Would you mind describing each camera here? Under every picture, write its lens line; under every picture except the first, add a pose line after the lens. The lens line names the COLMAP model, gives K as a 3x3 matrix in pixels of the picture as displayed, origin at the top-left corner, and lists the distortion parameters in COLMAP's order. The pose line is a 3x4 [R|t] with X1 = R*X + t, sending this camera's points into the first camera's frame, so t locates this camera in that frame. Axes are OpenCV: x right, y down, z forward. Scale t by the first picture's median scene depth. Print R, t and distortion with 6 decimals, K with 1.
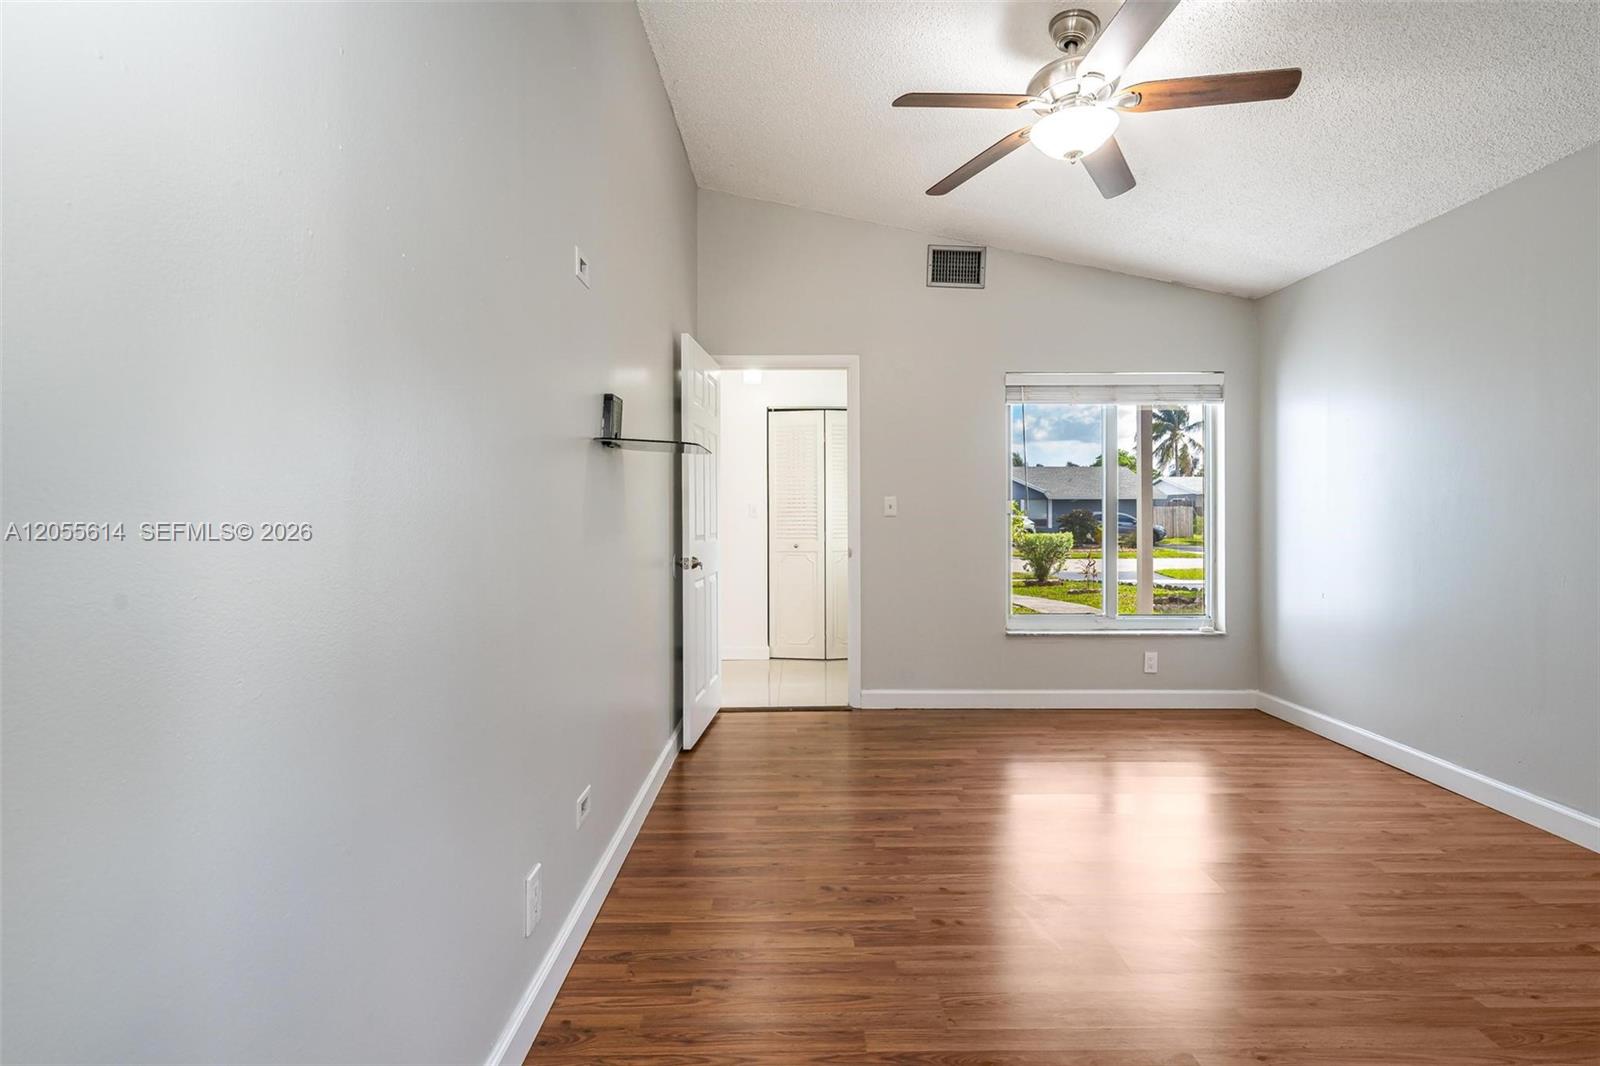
lens RADIAL K [[713.2, 0, 801.0], [0, 713.2, 524.5], [0, 0, 1]] dist [-0.001778, -0.000276]
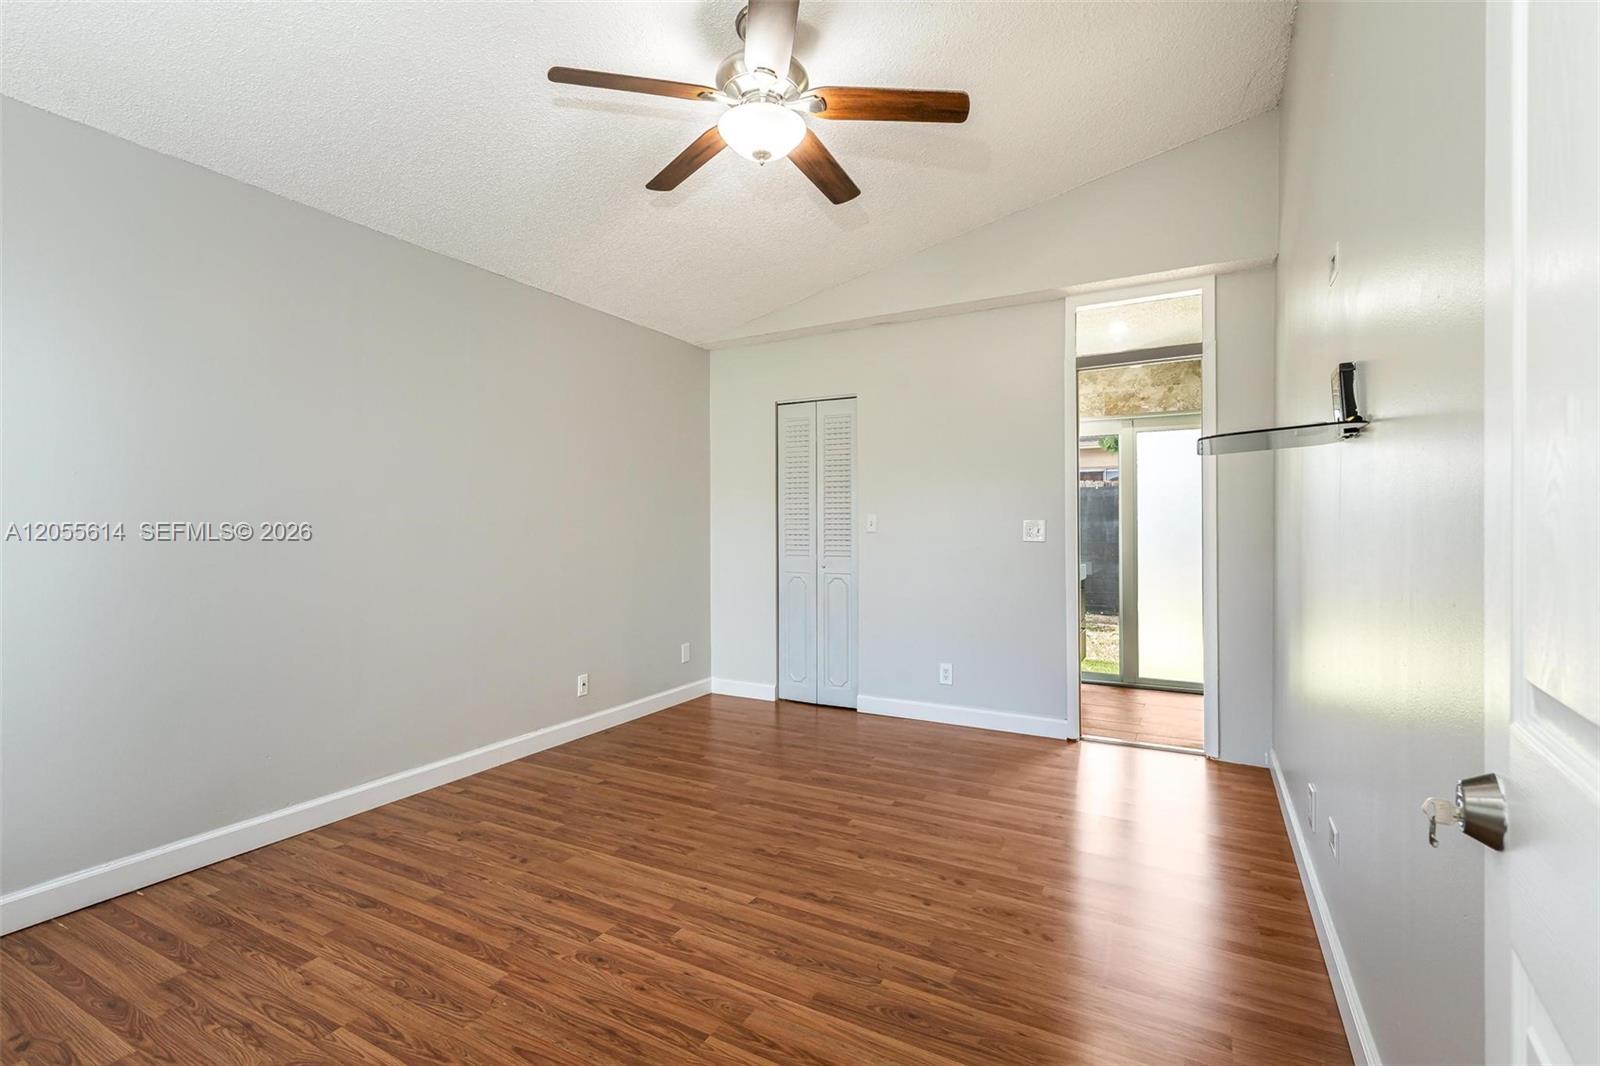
lens RADIAL K [[713.2, 0, 803.3], [0, 713.2, 530.3], [0, 0, 1]] dist [-0.001778, -0.000276]
pose [[-0.873251, 0.003775, 0.487256, -0.125477], [0.011541, 0.999850, 0.012938, -0.025522], [-0.487134, 0.016922, -0.873163, 1.765795]]
